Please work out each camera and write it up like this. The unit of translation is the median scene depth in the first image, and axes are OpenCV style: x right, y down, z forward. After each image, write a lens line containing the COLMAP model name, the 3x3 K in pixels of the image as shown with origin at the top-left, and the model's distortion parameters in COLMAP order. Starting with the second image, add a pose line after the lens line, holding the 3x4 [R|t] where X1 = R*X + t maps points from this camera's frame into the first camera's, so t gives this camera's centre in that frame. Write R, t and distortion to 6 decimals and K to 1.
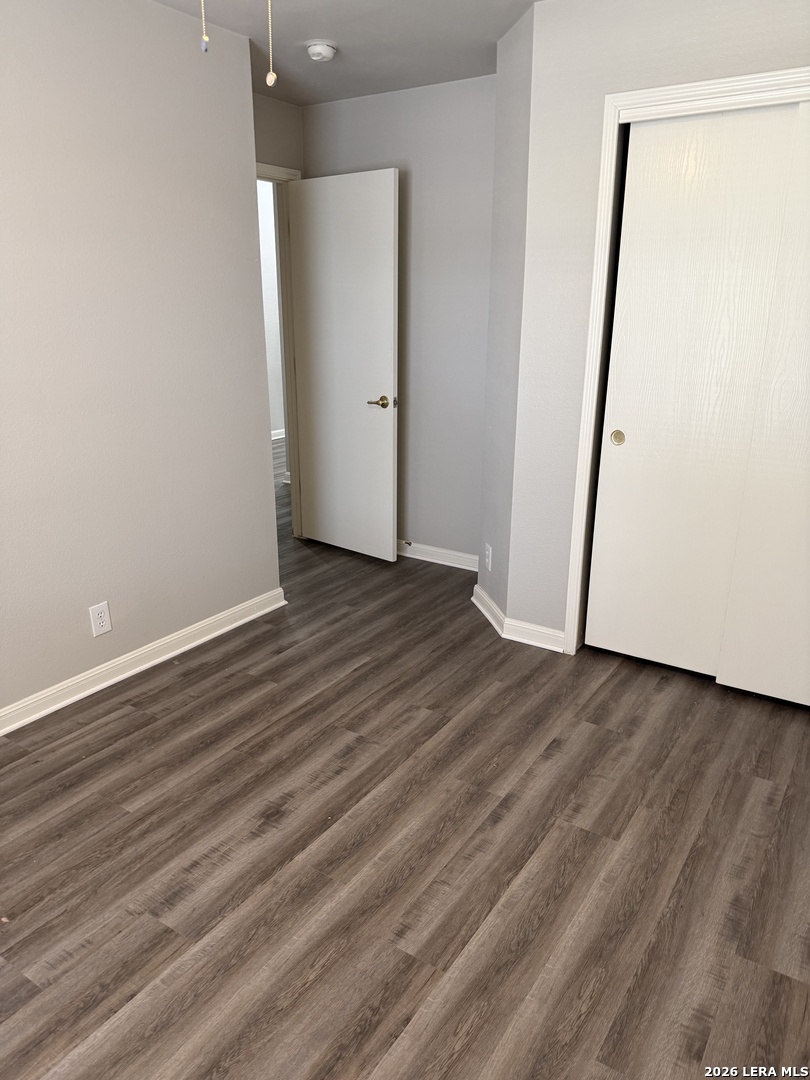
lens RADIAL K [[757.9, 0, 405.4], [0, 757.9, 542.0], [0, 0, 1]] dist [0.068672, -0.102839]
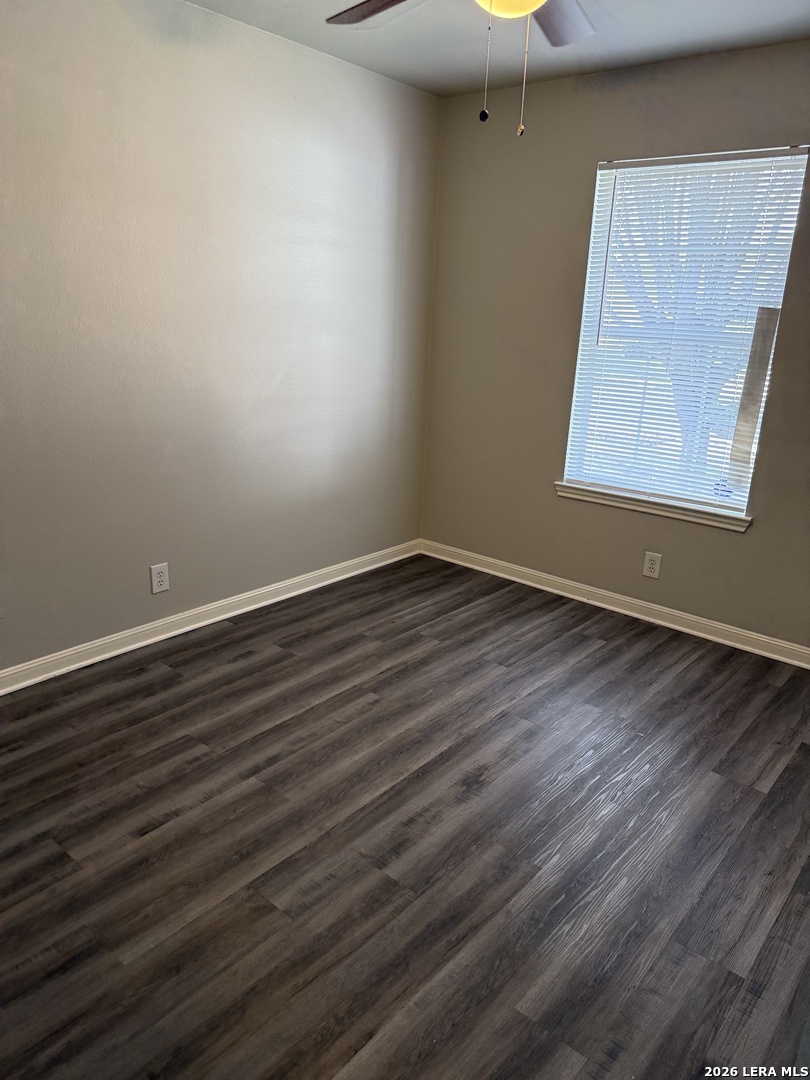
lens RADIAL K [[757.9, 0, 406.3], [0, 757.9, 539.0], [0, 0, 1]] dist [0.068672, -0.102839]
pose [[-0.992644, -0.075296, 0.094806, -0.146968], [-0.008924, 0.826453, 0.562936, -0.502203], [-0.120739, 0.557949, -0.821045, 1.600965]]
